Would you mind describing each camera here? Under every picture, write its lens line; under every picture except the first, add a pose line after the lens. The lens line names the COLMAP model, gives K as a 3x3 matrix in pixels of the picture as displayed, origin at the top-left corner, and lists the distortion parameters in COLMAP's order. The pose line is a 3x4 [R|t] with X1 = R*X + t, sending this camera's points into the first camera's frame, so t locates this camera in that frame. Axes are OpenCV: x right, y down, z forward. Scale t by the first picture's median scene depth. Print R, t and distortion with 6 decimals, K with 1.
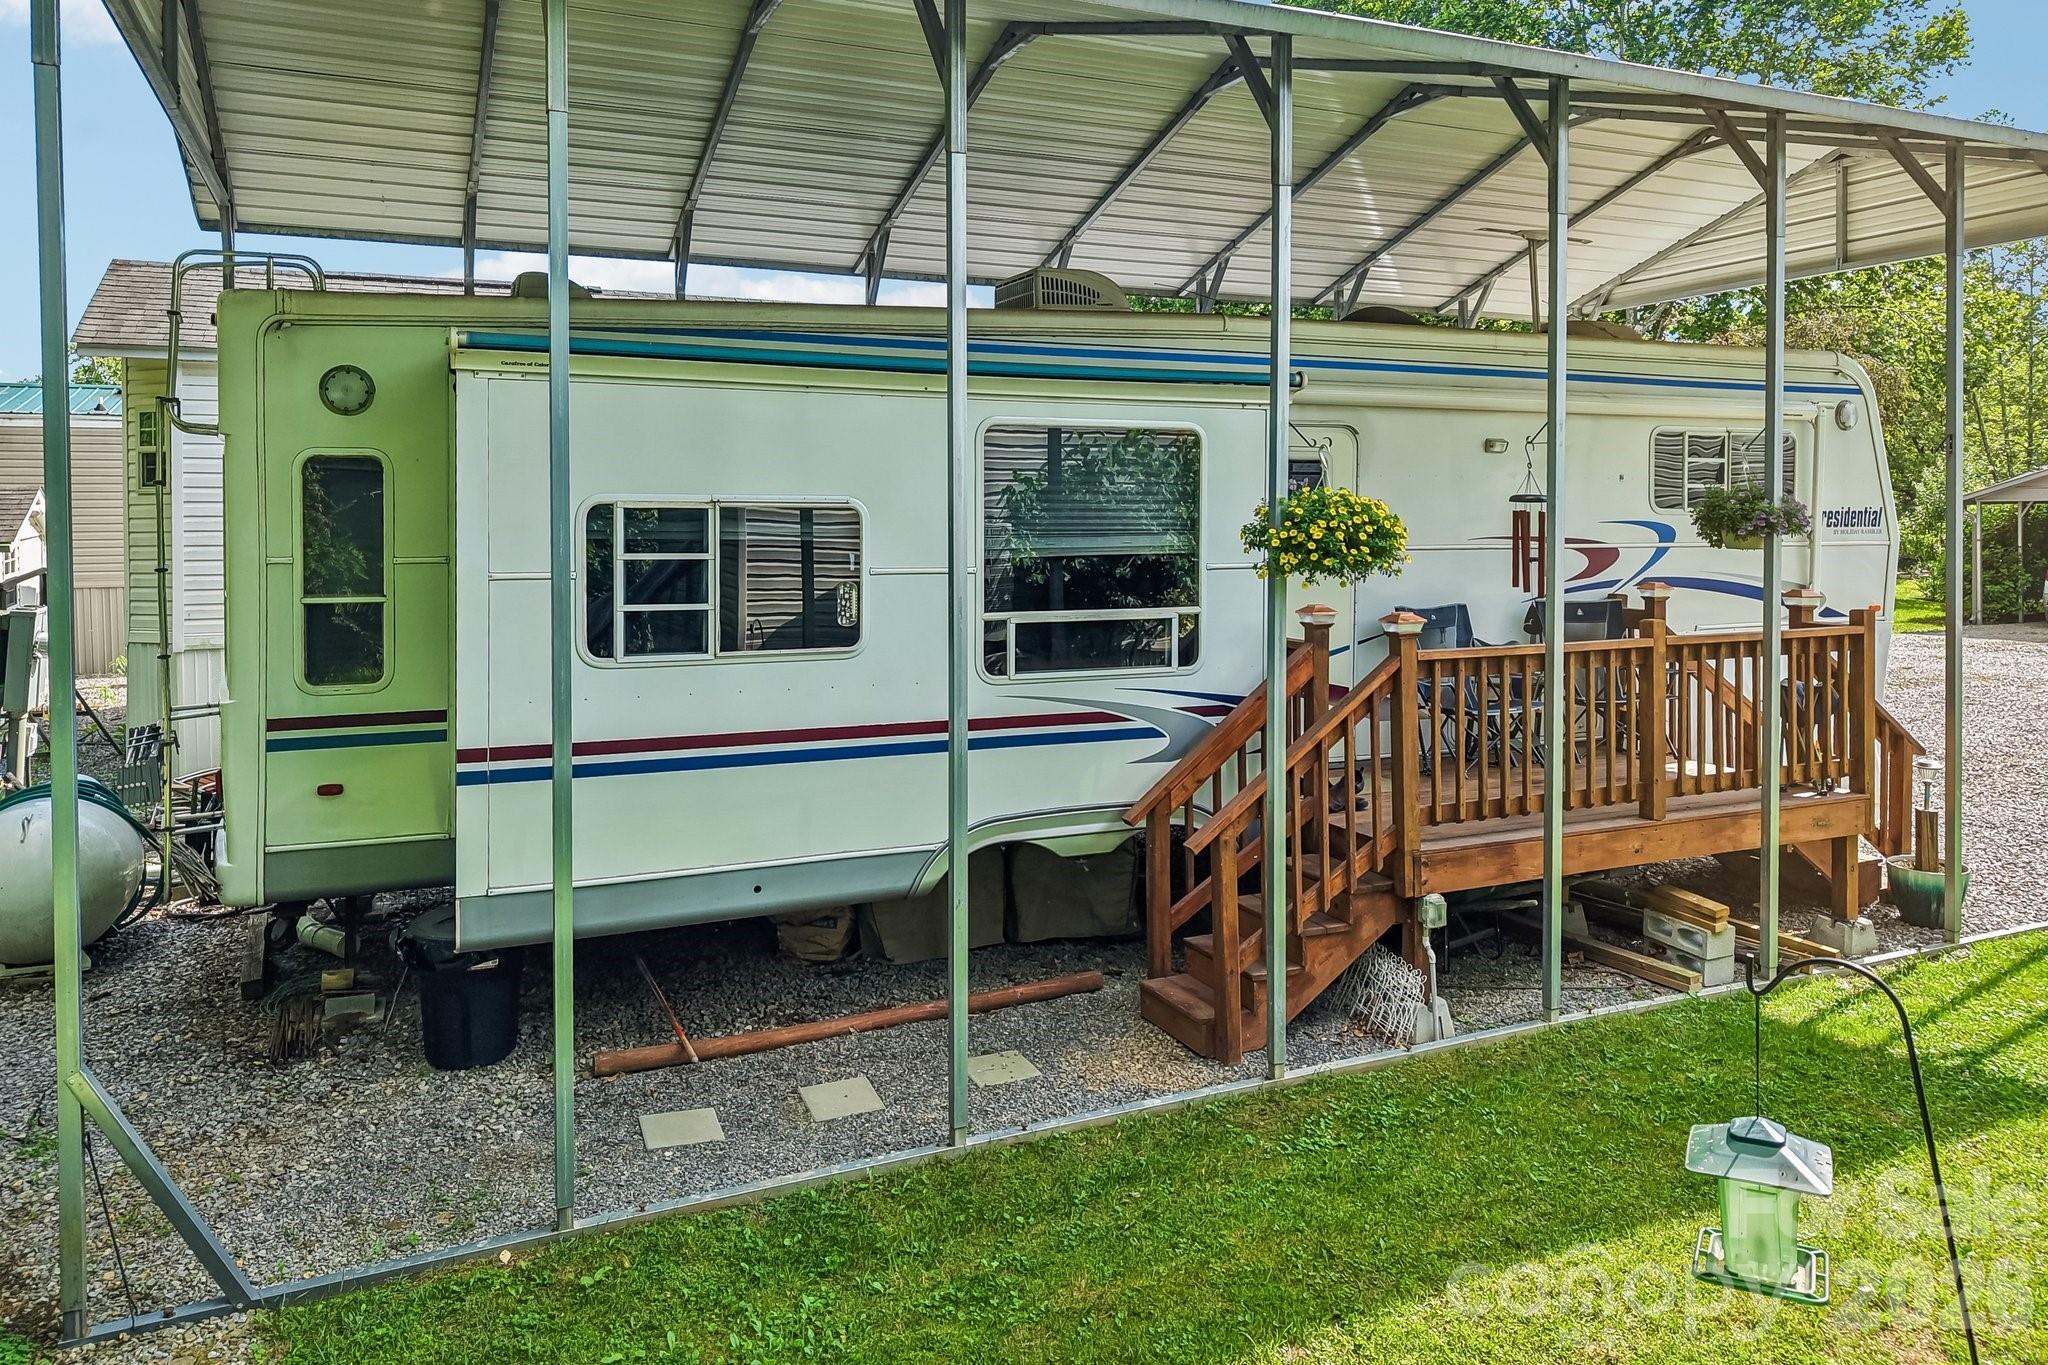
lens RADIAL K [[1418.7, 0, 1018.3], [0, 1418.7, 534.4], [0, 0, 1]] dist [0.003435, 0.003278]
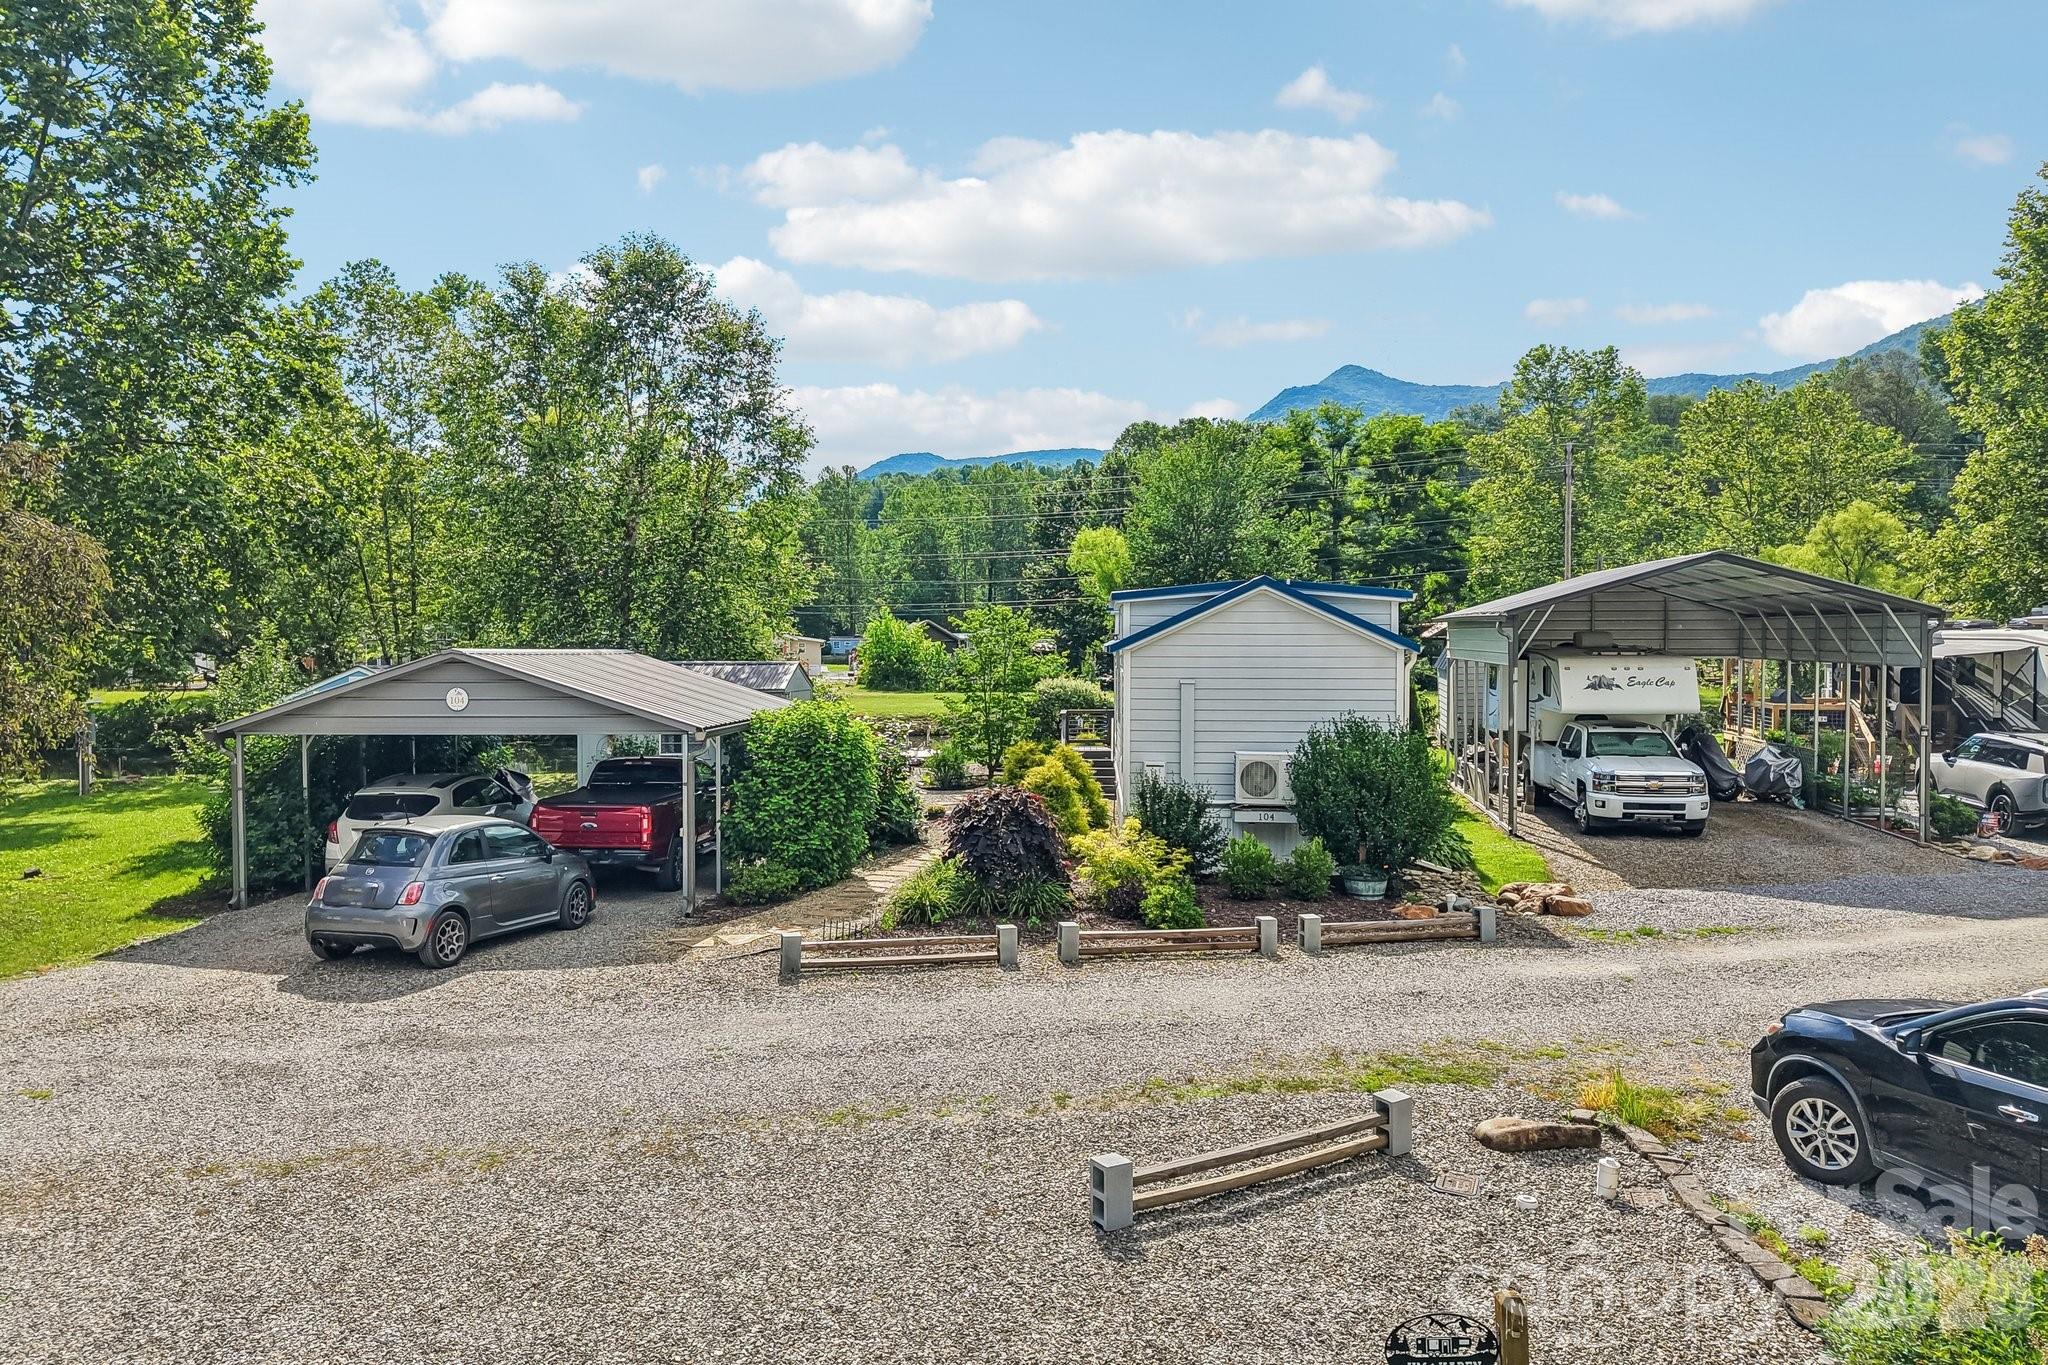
lens RADIAL K [[1405.2, 0, 1024.0], [0, 1405.2, 682.5], [0, 0, 1]] dist [0.054345, -0.001151]
pose [[0.545353, -0.014161, 0.838087, 1.246534], [0.010696, 0.999893, 0.009935, -0.219141], [-0.838138, 0.003546, 0.545446, 1.219983]]
